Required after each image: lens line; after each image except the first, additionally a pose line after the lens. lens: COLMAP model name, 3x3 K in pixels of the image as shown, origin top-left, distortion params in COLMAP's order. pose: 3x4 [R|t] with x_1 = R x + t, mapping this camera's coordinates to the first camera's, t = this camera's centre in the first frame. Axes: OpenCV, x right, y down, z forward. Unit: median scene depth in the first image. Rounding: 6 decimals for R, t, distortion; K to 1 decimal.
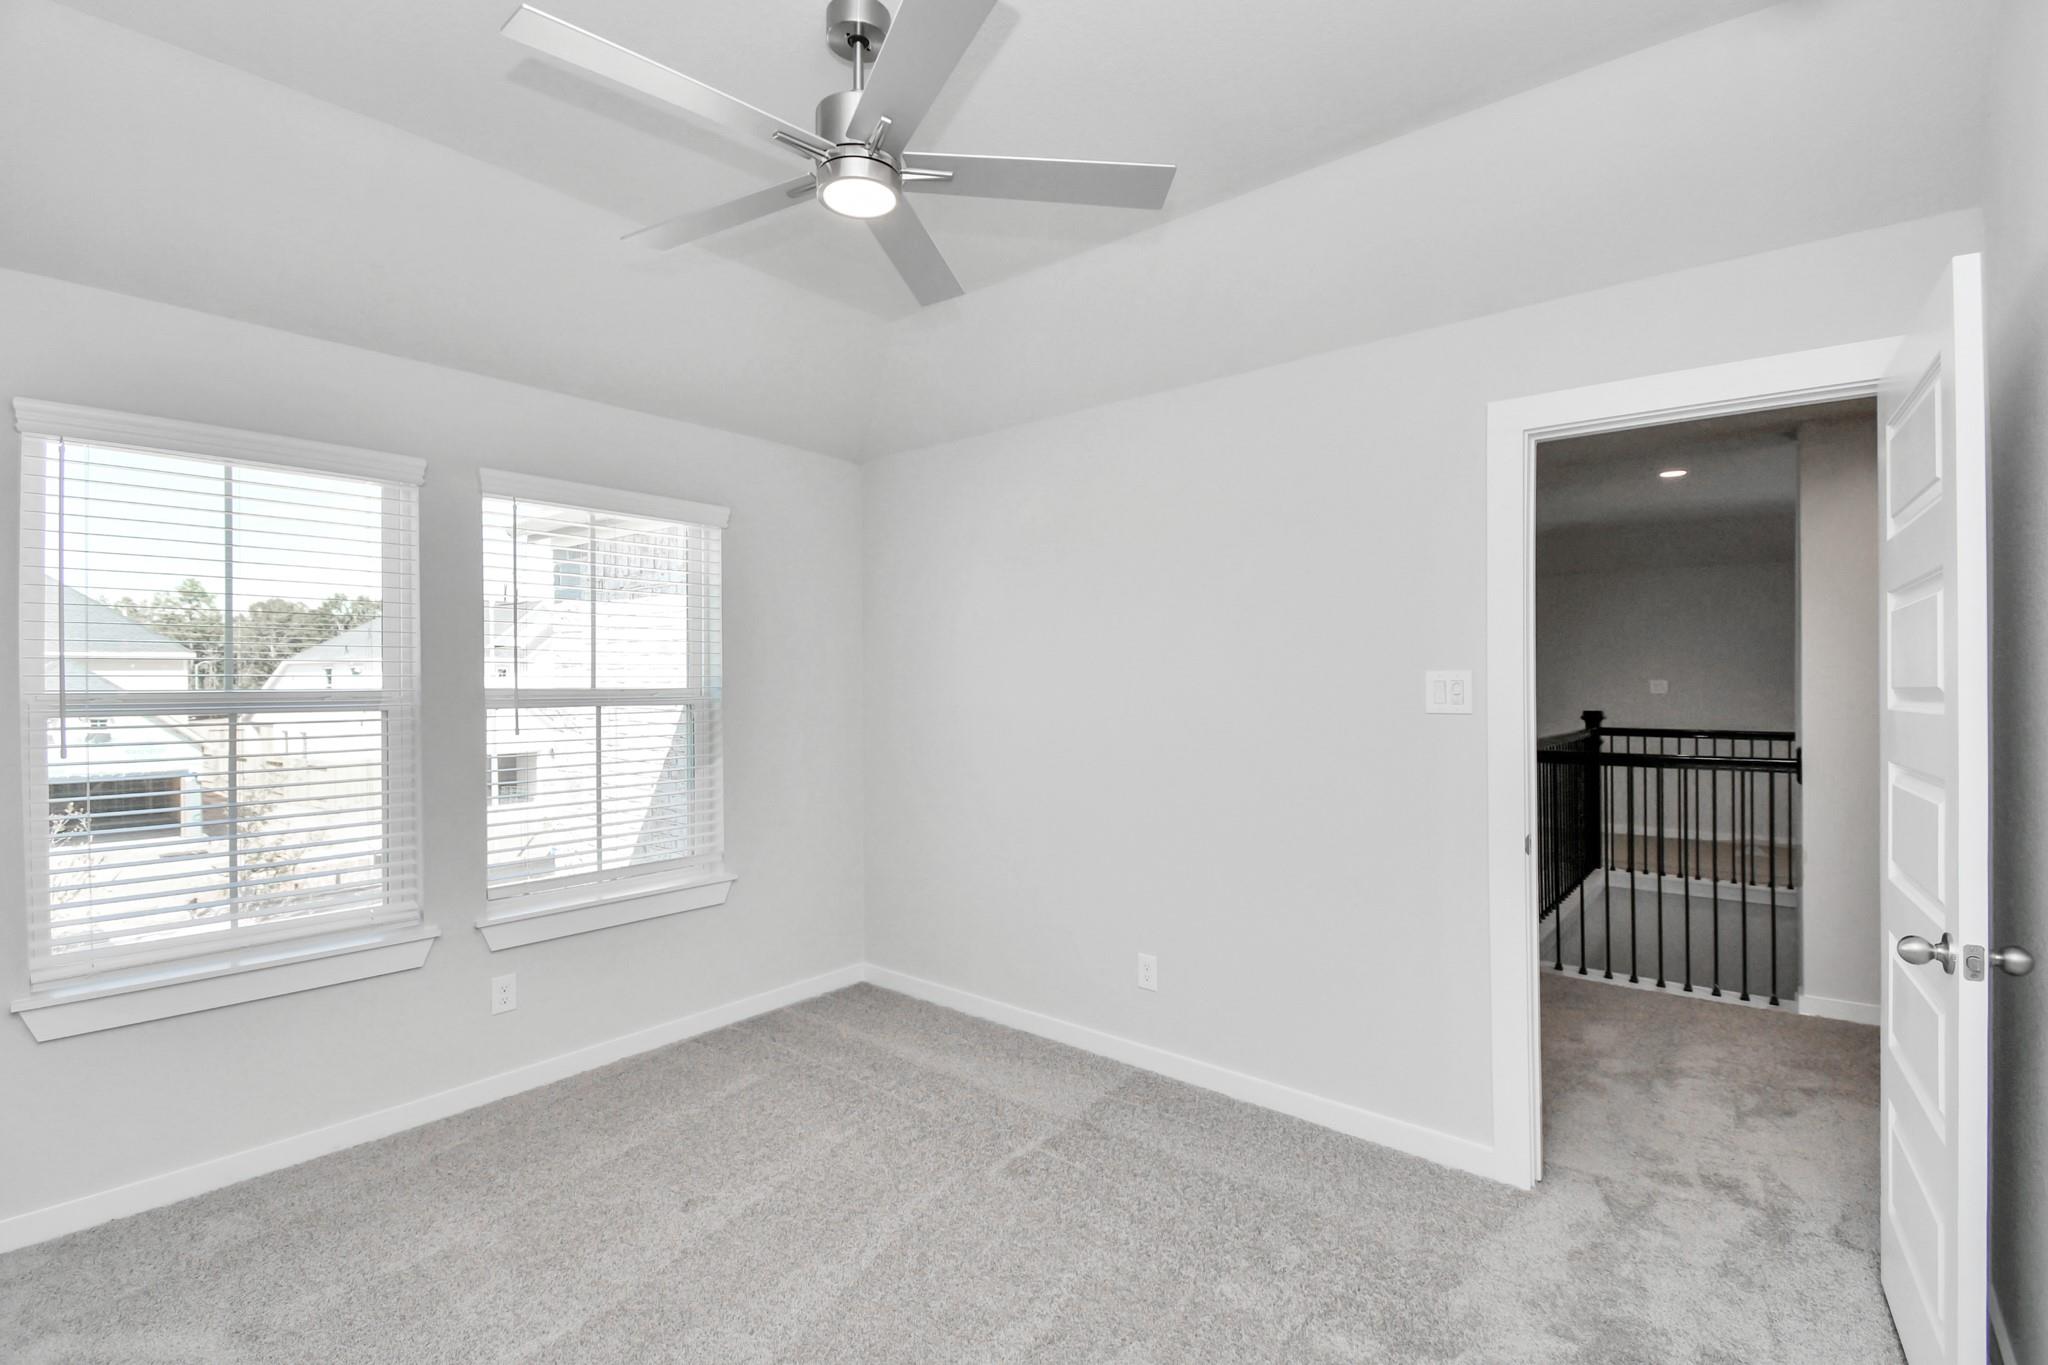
lens RADIAL K [[901.7, 0, 1017.1], [0, 901.7, 684.8], [0, 0, 1]] dist [0.020840, -0.025658]
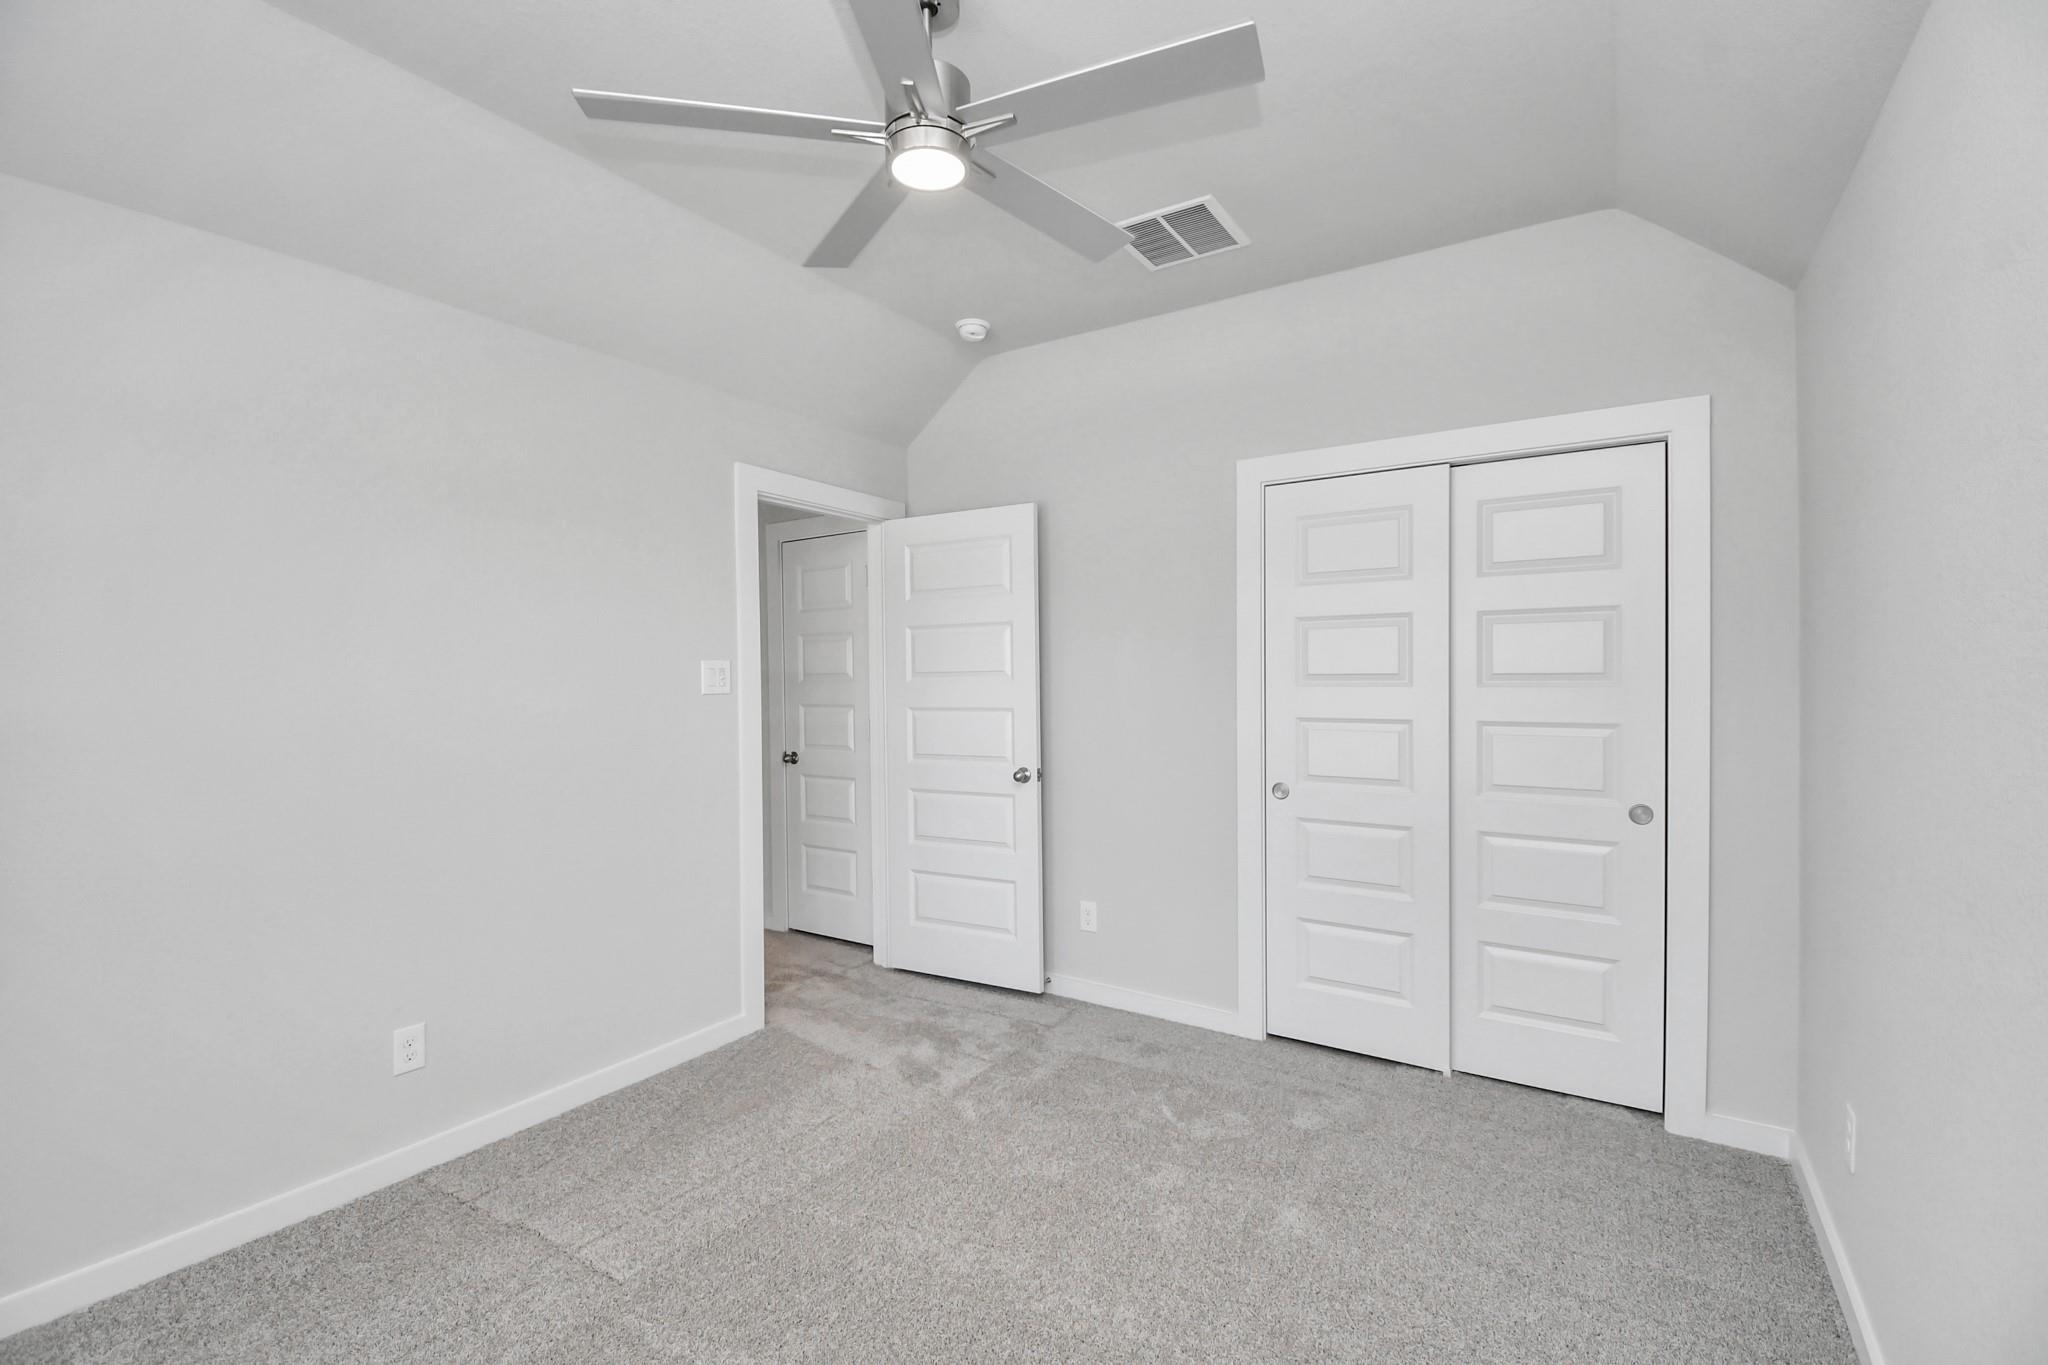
lens RADIAL K [[901.7, 0, 1017.1], [0, 901.7, 684.8], [0, 0, 1]] dist [0.020840, -0.025658]
pose [[-0.098327, -0.016016, 0.995025, -0.876360], [0.007667, 0.999829, 0.016851, 0.000376], [-0.995125, 0.009286, -0.098188, 0.737817]]
